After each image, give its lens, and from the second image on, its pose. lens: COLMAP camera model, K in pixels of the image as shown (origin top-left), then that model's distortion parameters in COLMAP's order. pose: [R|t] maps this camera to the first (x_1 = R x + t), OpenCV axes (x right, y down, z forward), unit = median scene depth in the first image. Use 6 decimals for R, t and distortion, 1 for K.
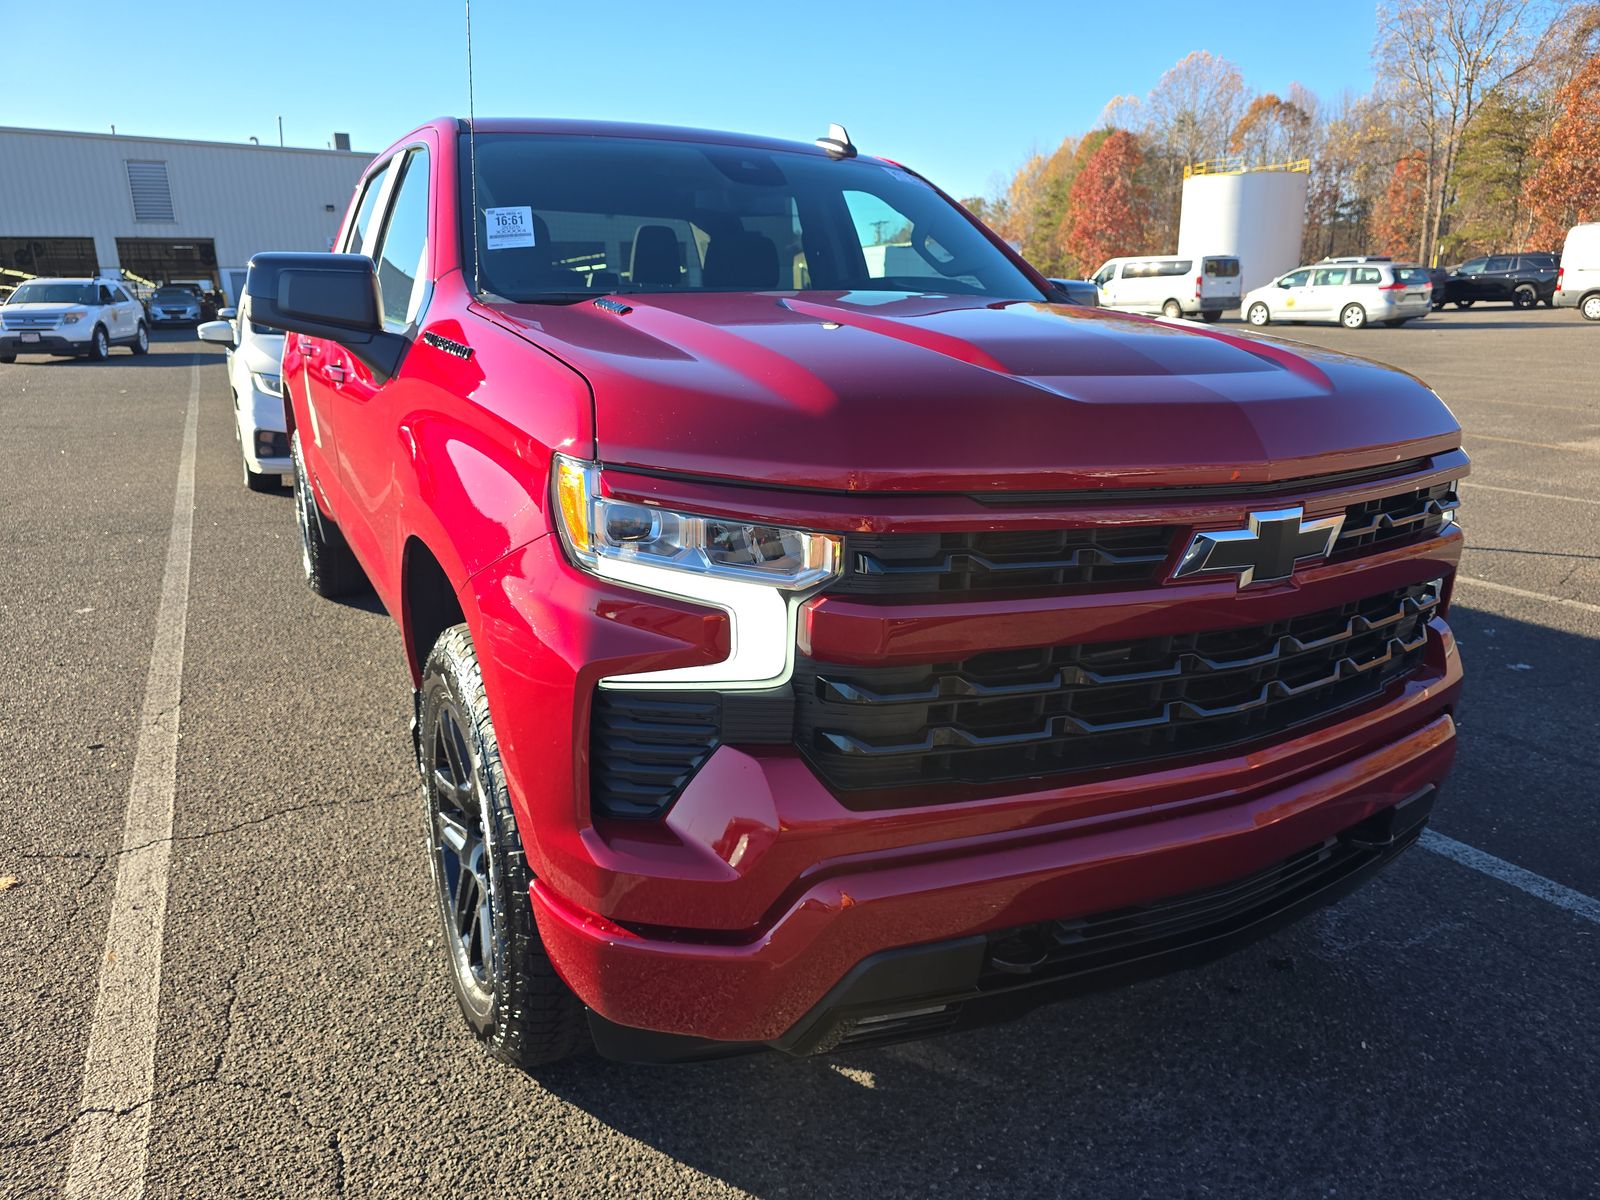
lens RADIAL K [[1065.0, 0, 810.3], [0, 1065.0, 595.7], [0, 0, 1]] dist [0.030574, -0.025970]
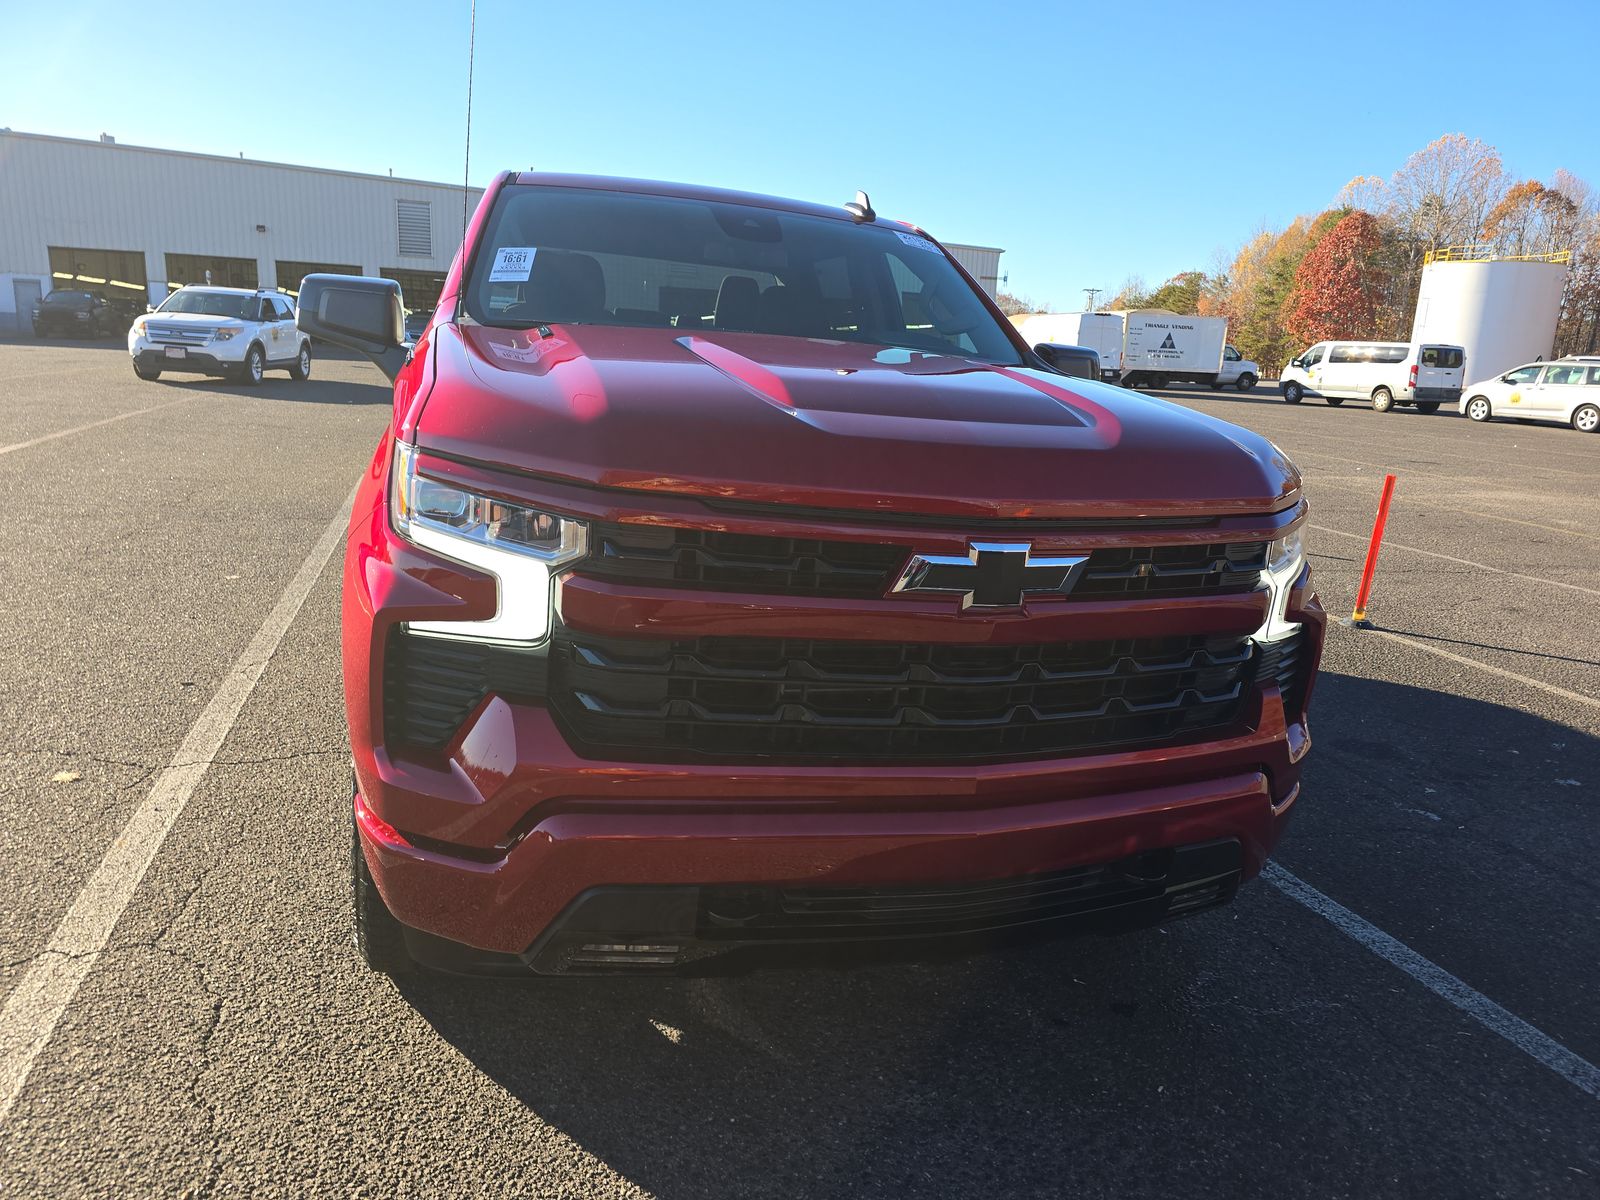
lens RADIAL K [[1054.8, 0, 812.8], [0, 1054.8, 596.1], [0, 0, 1]] dist [0.045601, -0.041155]
pose [[0.981635, 0.101587, -0.161469, 0.306672], [-0.109358, 0.993199, -0.039965, 0.028906], [0.156311, 0.056889, 0.986068, -0.079074]]
